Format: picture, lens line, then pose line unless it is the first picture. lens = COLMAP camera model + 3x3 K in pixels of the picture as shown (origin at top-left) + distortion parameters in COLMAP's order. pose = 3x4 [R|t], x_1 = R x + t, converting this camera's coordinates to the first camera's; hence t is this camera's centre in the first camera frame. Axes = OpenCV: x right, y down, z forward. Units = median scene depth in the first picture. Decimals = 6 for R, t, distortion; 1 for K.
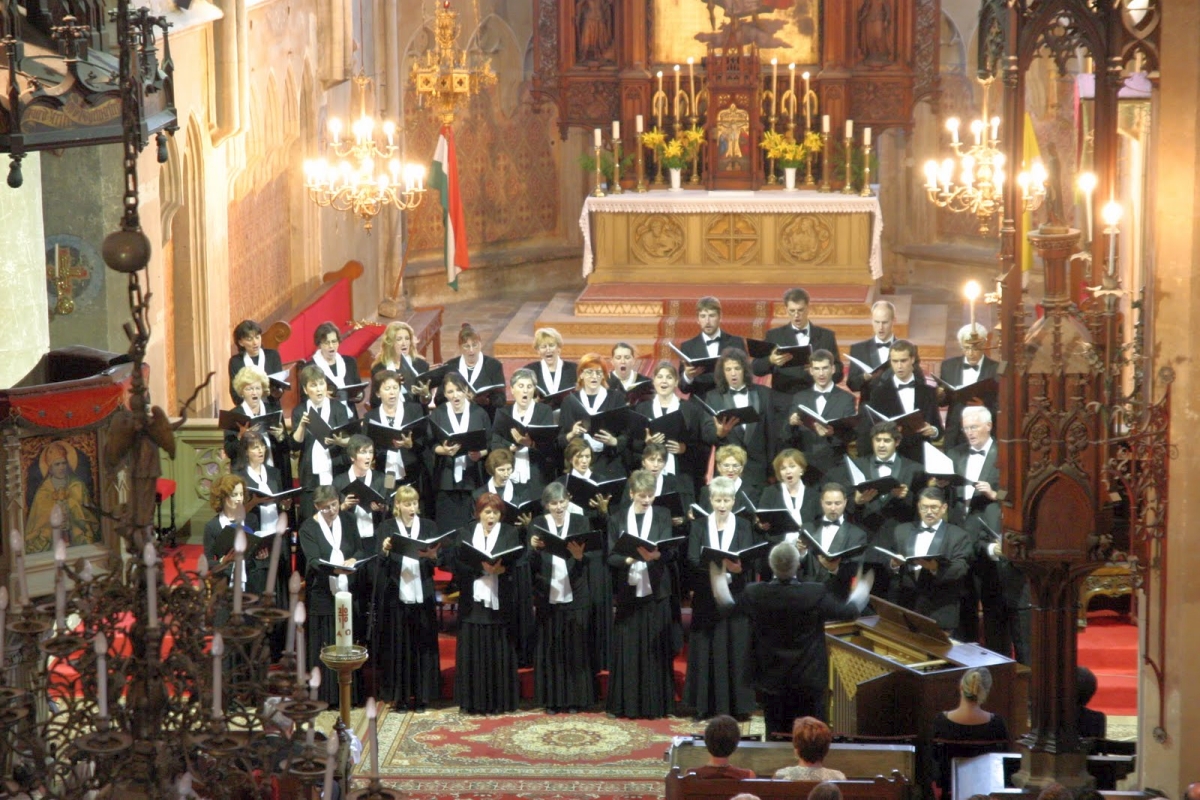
lens RADIAL K [[3427.4, 0, 600.0], [0, 3427.4, 400.0], [0, 0, 1]] dist [0.050267, 7.251388]
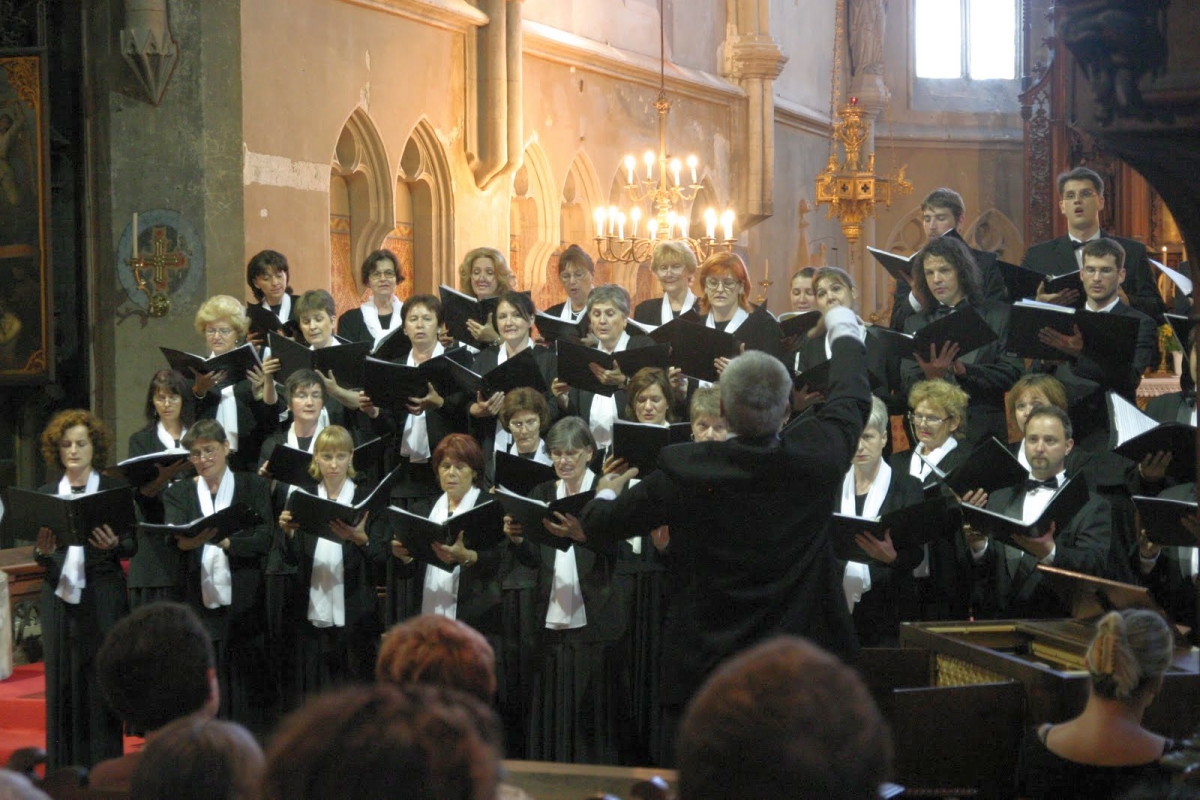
lens RADIAL K [[2376.2, 0, 600.0], [0, 2376.2, 400.0], [0, 0, 1]] dist [0.148207, -0.369244]
pose [[0.951282, 0.002965, -0.308308, 0.088093], [-0.056712, 0.984575, -0.165515, 0.067102], [0.303062, 0.174936, 0.936777, 0.496167]]
